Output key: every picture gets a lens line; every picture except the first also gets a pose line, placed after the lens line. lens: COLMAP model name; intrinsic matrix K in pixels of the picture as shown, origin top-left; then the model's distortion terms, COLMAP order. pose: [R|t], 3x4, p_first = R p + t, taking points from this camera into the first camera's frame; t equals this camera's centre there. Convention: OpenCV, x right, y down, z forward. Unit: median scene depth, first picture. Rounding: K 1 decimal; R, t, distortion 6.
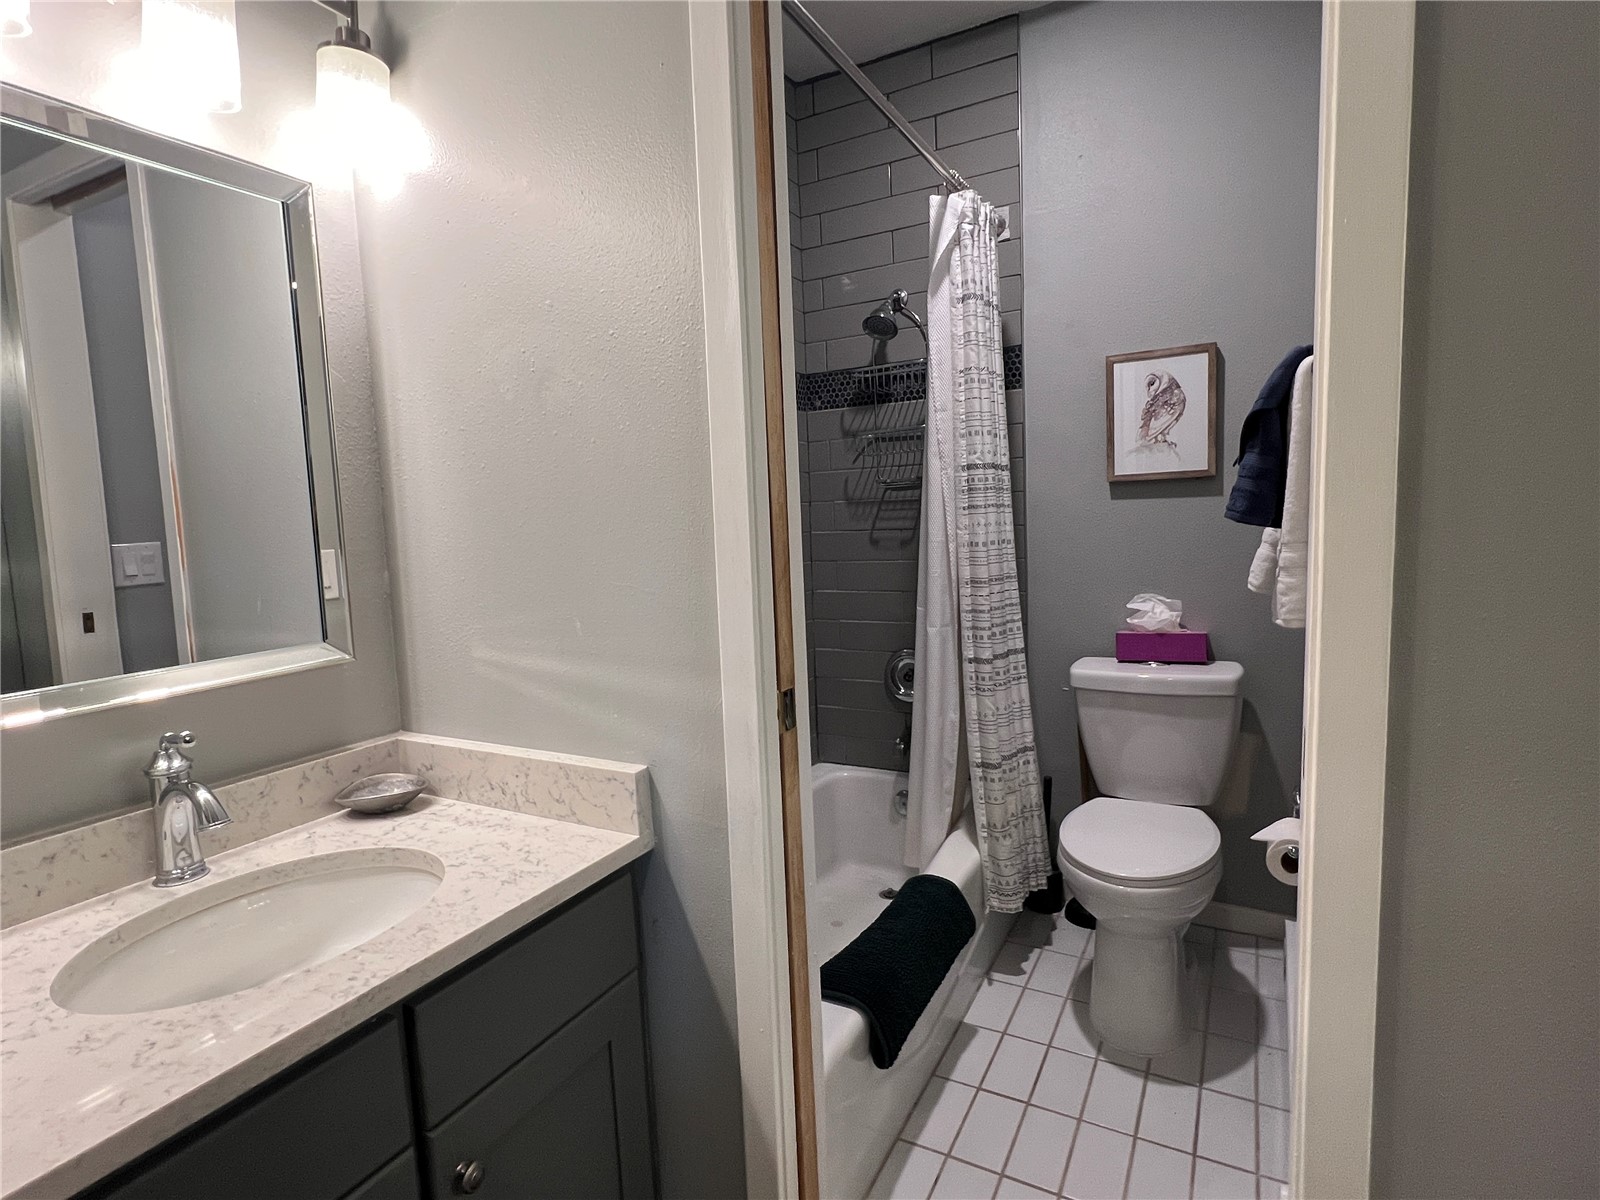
lens RADIAL K [[810.3, 0, 800.0], [0, 810.3, 600.0], [0, 0, 1]] dist [-0.022381, 0.000051]
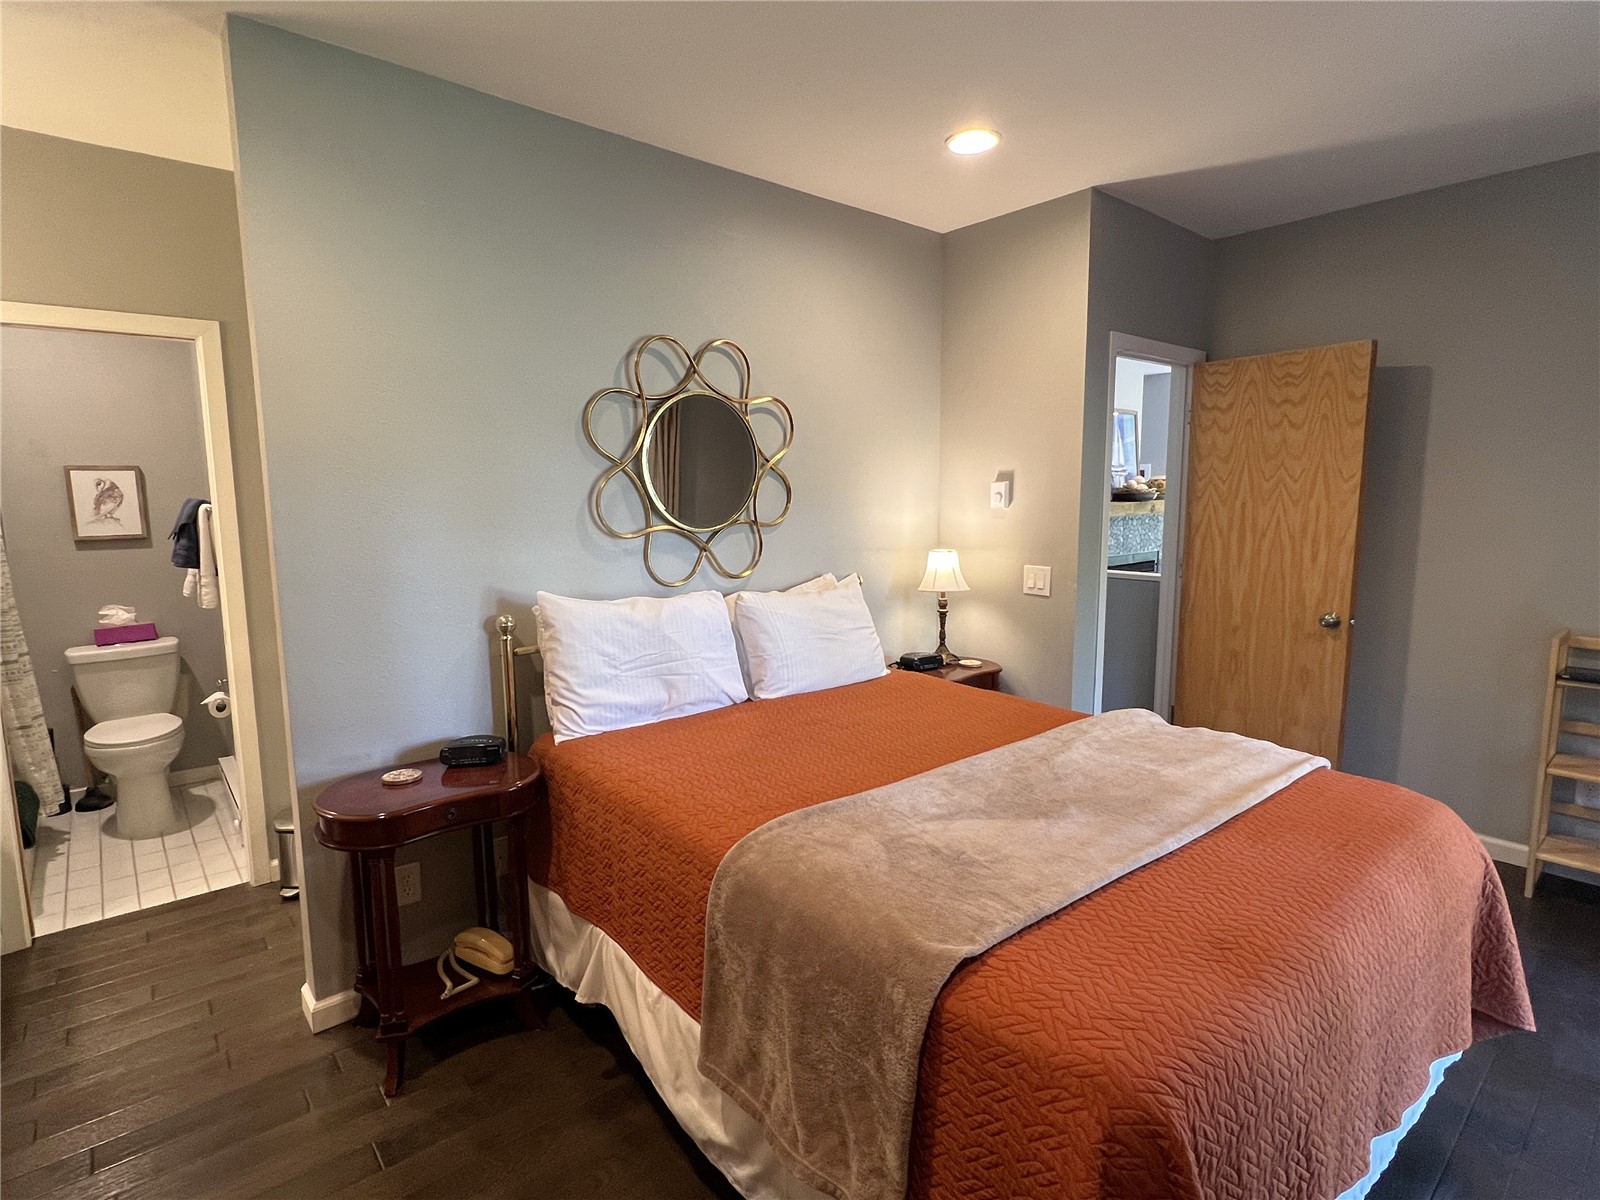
lens RADIAL K [[850.1, 0, 820.7], [0, 850.1, 597.6], [0, 0, 1]] dist [-0.002086, -0.000991]
pose [[0.342727, -0.077791, 0.936209, -0.779294], [0.093307, 0.994457, 0.048473, 0.031391], [-0.934790, 0.070742, 0.348086, -1.099824]]
